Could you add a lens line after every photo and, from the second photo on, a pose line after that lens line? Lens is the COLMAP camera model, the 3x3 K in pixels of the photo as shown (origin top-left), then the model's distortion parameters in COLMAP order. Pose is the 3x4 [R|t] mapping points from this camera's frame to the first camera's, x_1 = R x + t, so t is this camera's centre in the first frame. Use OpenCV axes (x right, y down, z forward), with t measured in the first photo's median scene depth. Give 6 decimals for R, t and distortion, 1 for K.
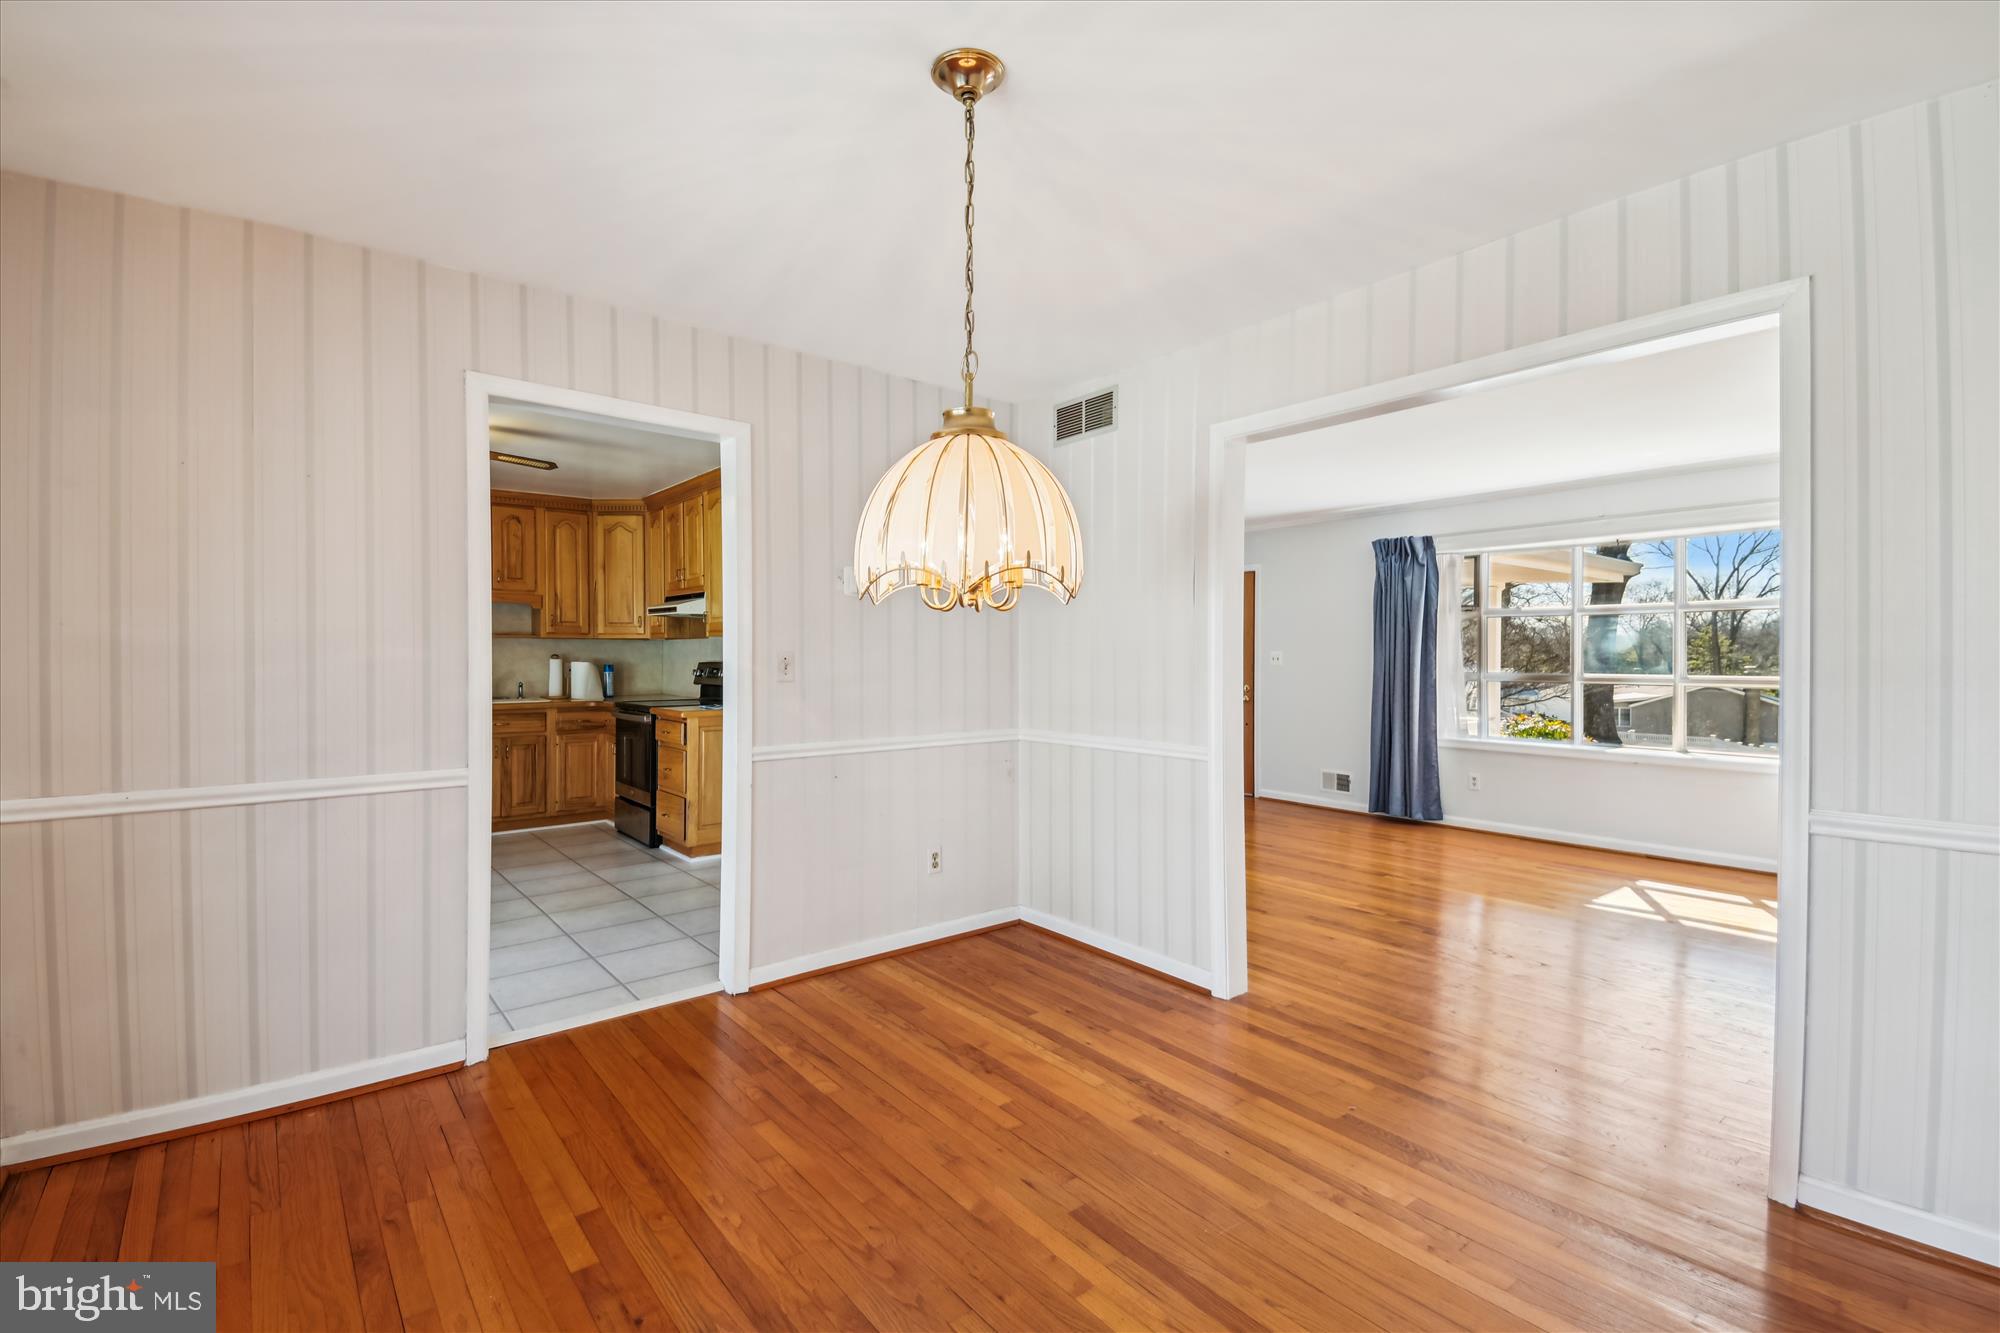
lens RADIAL K [[874.1, 0, 989.7], [0, 874.1, 661.5], [0, 0, 1]] dist [0.090441, -0.000044]
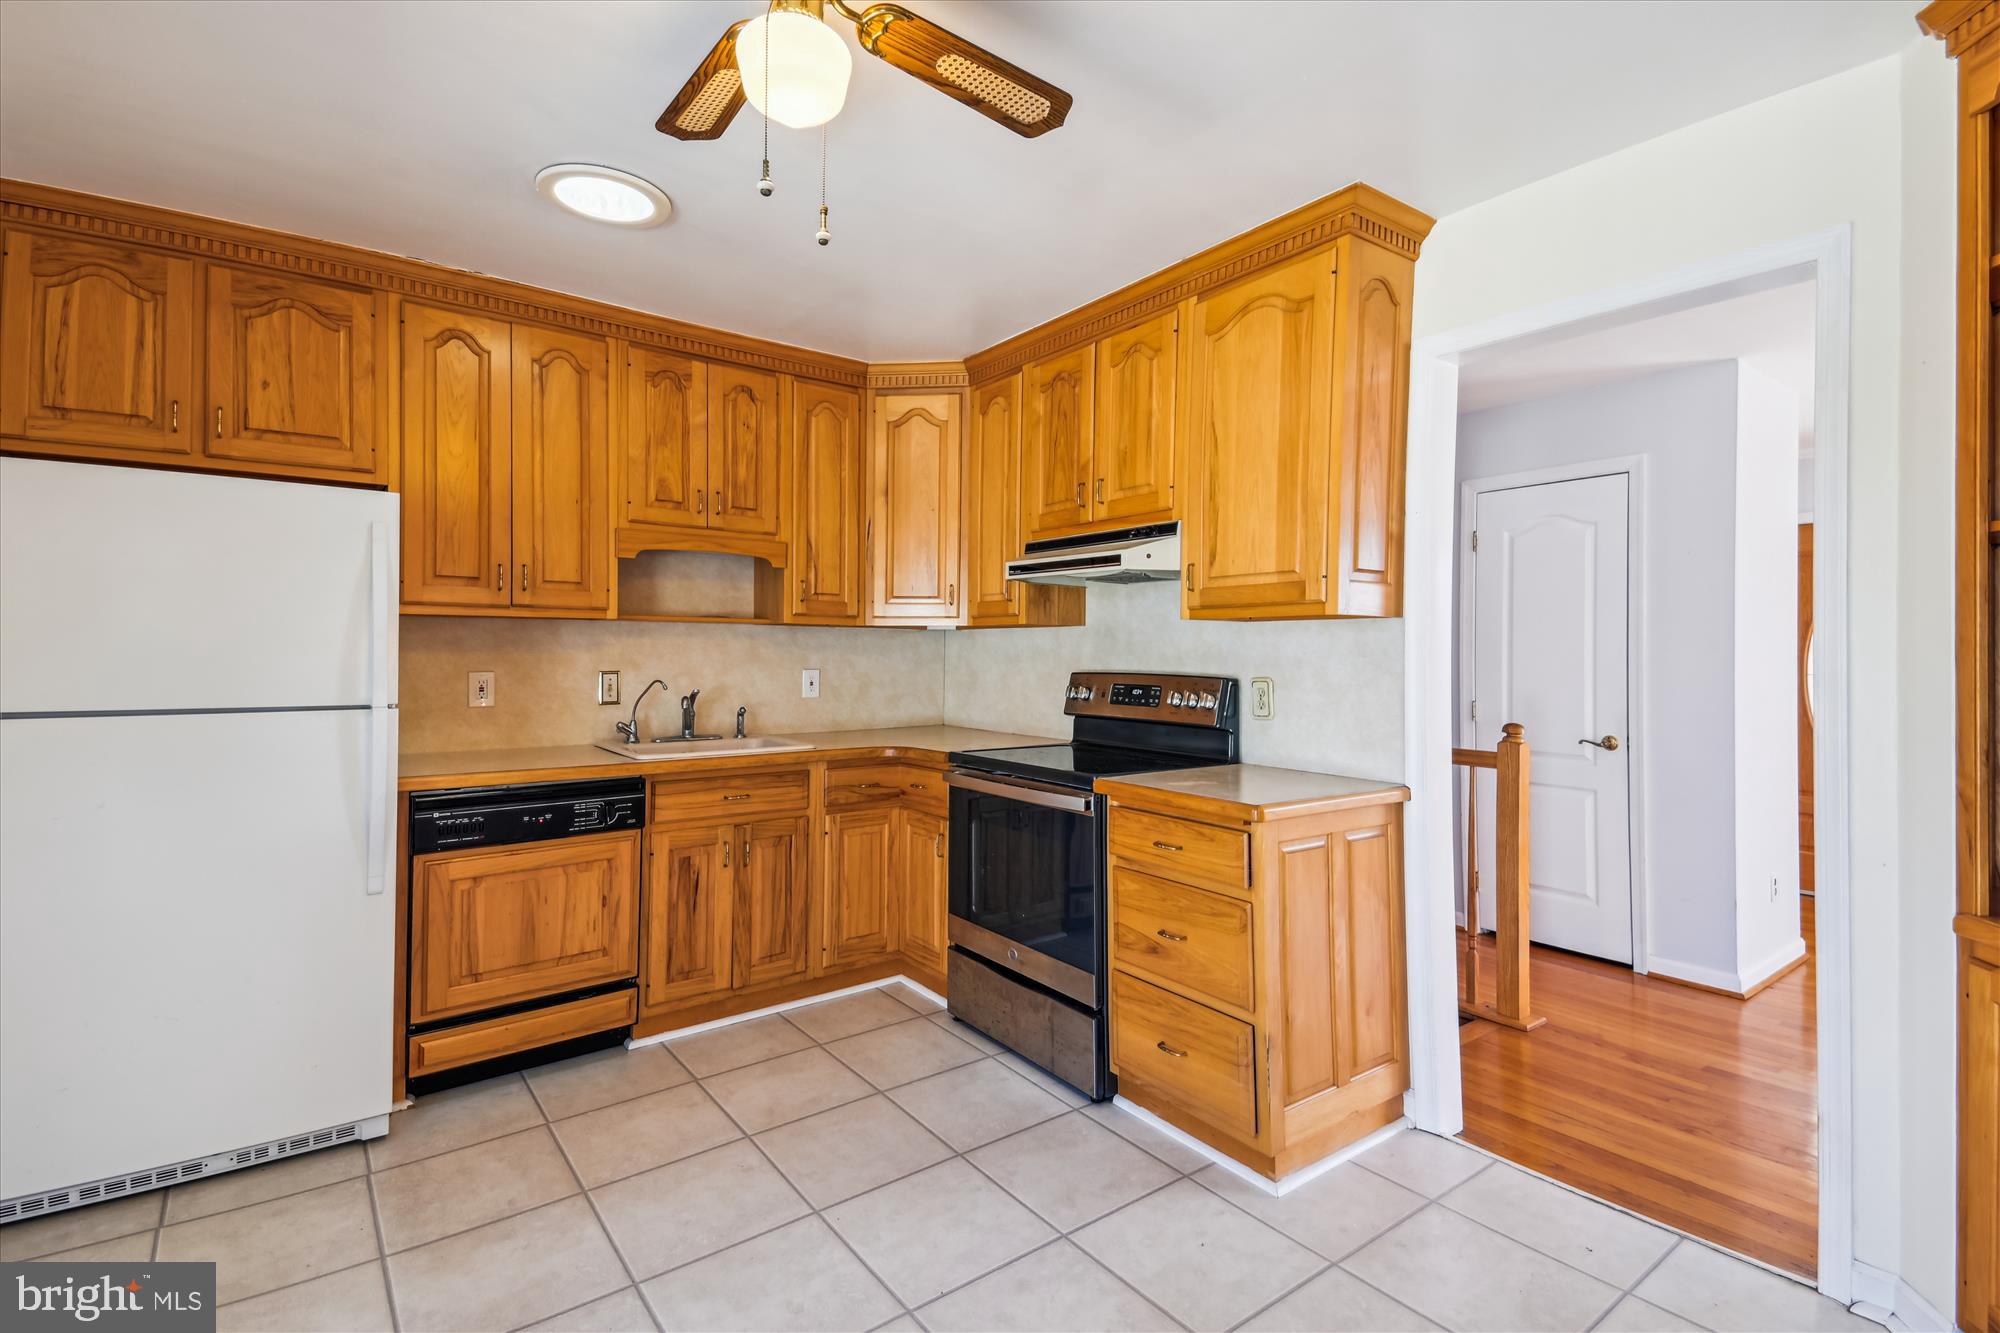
lens RADIAL K [[922.0, 0, 983.6], [0, 922.0, 649.8], [0, 0, 1]] dist [0.136948, -0.096224]
pose [[0.999335, 0.008903, -0.035372, -0.373501], [-0.009184, 0.999928, -0.007772, -0.008163], [0.035301, 0.008091, 0.999344, 0.469209]]
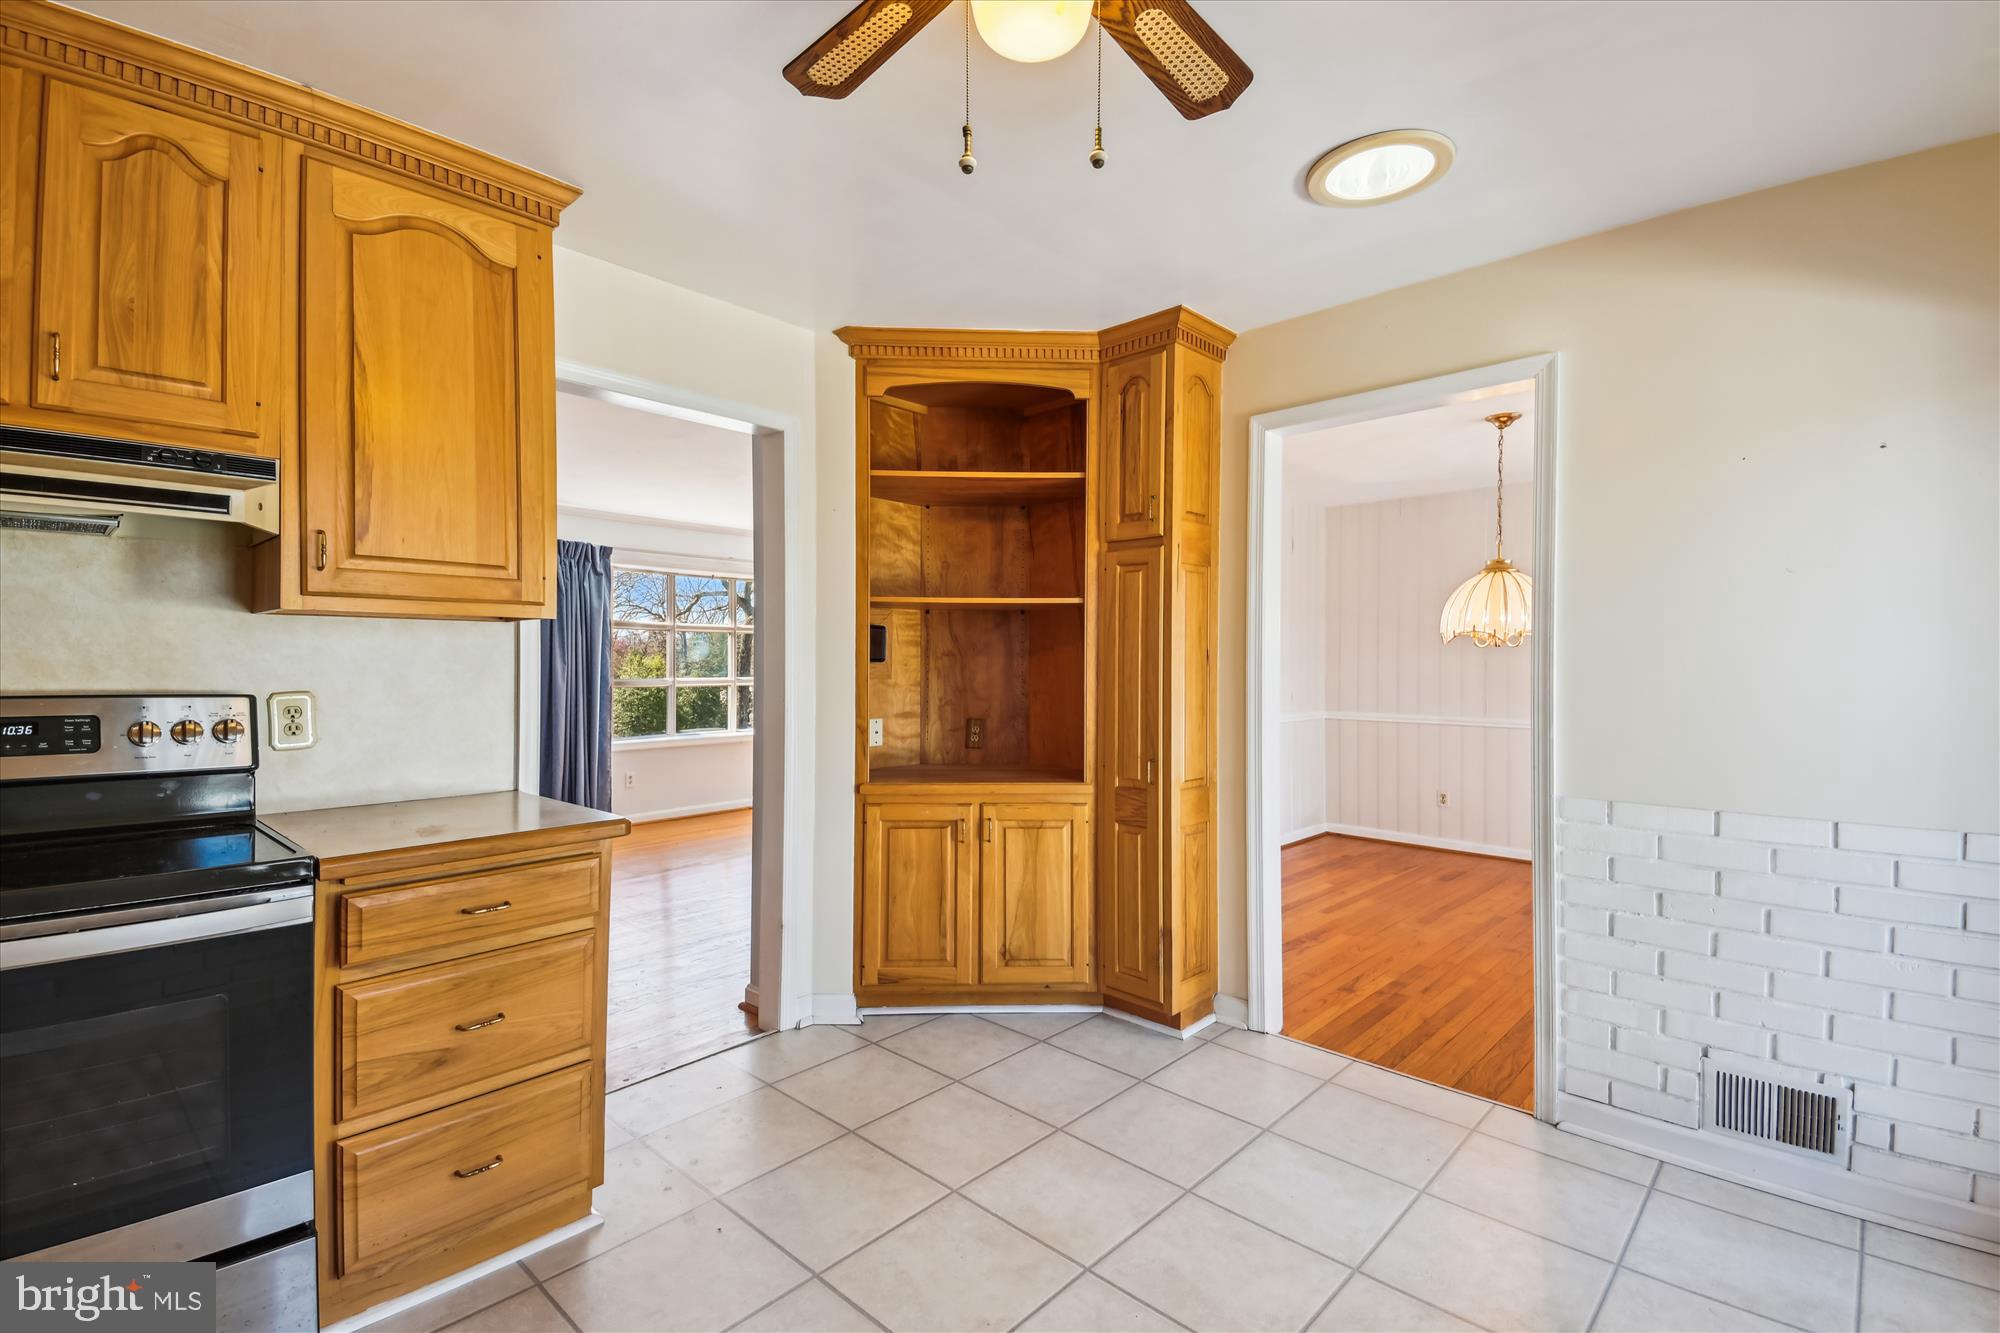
lens RADIAL K [[922.0, 0, 983.6], [0, 922.0, 649.8], [0, 0, 1]] dist [0.136948, -0.096224]
pose [[-0.142240, 0.010472, 0.989777, -0.617964], [0.008693, 0.999919, -0.009330, -0.008965], [-0.989794, 0.007277, -0.142320, 0.724934]]
